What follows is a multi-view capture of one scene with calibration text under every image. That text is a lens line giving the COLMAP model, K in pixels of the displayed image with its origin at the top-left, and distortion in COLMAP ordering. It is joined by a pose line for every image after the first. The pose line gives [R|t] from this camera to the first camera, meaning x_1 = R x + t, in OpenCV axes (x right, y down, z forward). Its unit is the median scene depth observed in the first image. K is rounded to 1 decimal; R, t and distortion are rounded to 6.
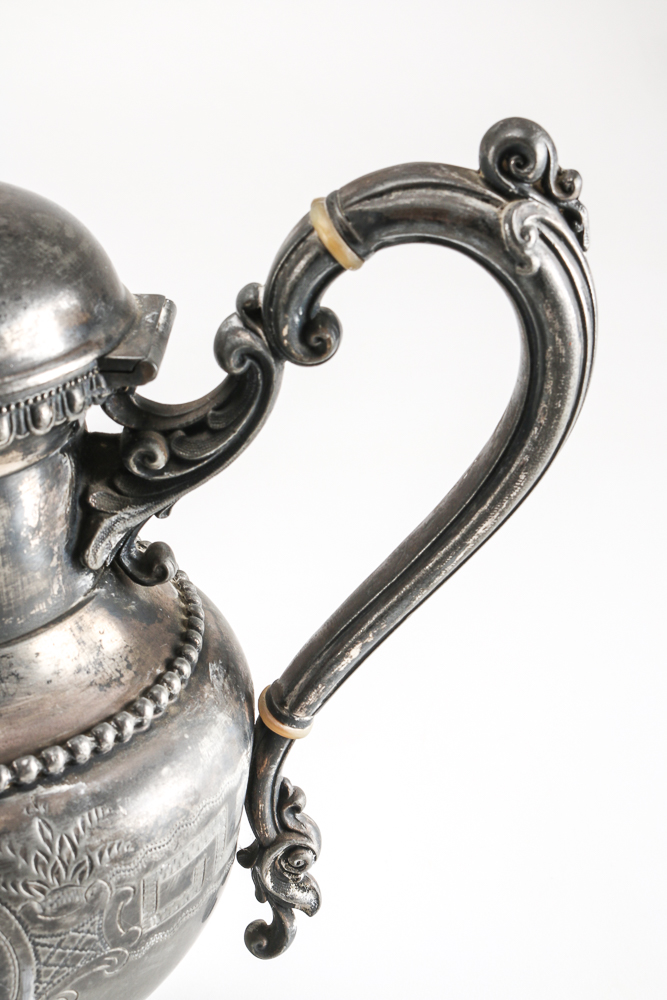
lens RADIAL K [[1582.8, 0, 333.5], [0, 1582.8, 500.0], [0, 0, 1]] dist [-0.066877, 0.165915]
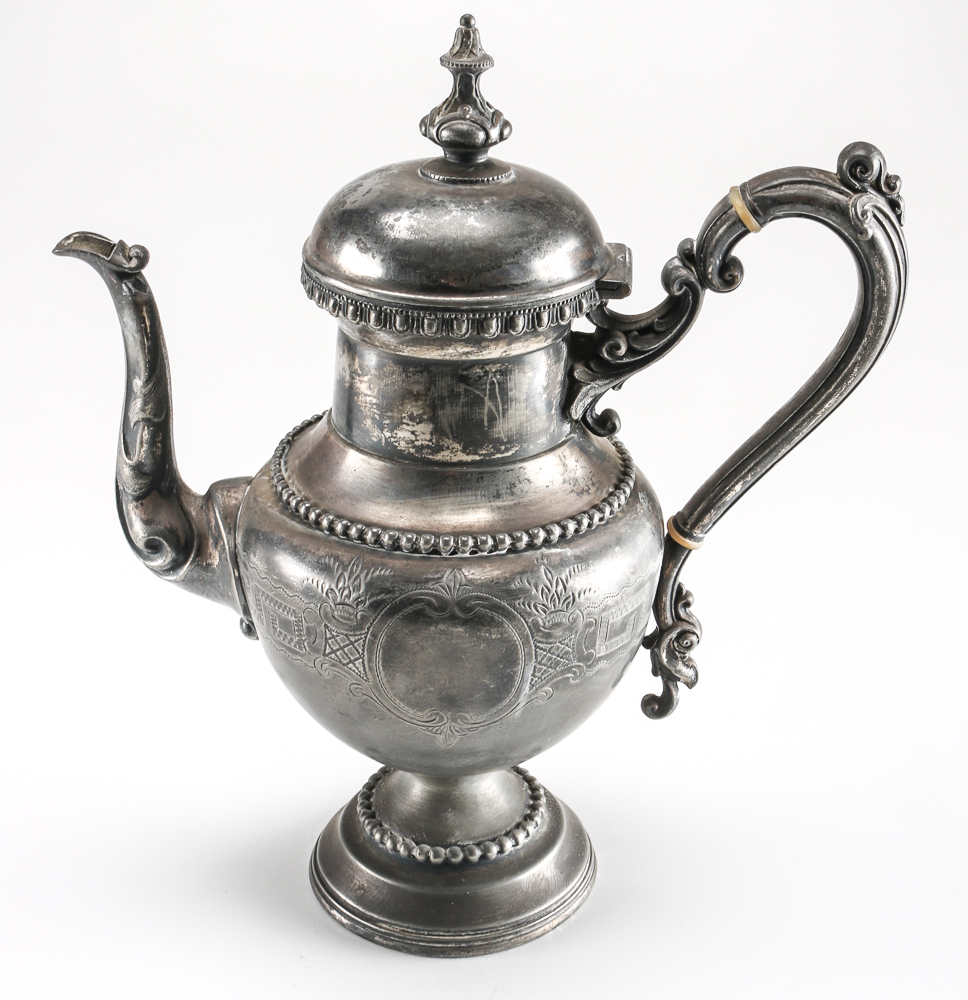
lens RADIAL K [[2119.0, 0, 451.8], [0, 2119.0, 501.9], [0, 0, 1]] dist [-0.087512, -0.003451]
pose [[0.997115, 0.043926, -0.061907, -0.144845], [-0.044976, 0.998865, -0.015677, 0.168672], [0.061148, 0.018416, 0.997959, -1.111106]]
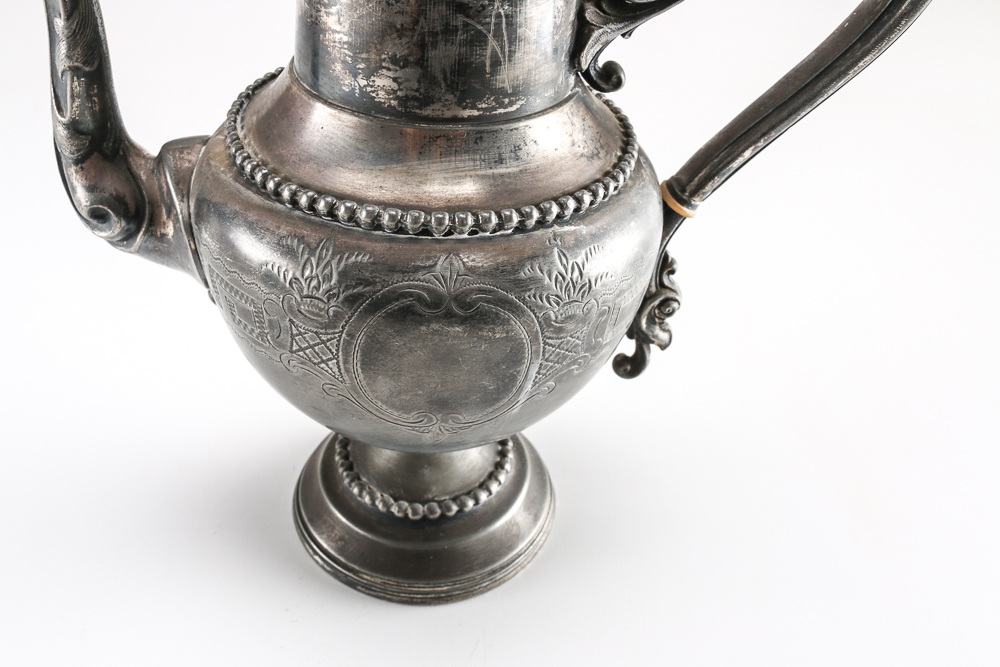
lens RADIAL K [[944.7, 0, 499.5], [0, 944.7, 350.0], [0, 0, 1]] dist [-0.133574, 0.080437]
pose [[0.996383, 0.038066, 0.075971, -0.281491], [-0.052054, 0.980088, 0.191620, 0.132180], [-0.067164, -0.194881, 0.978524, 0.211056]]
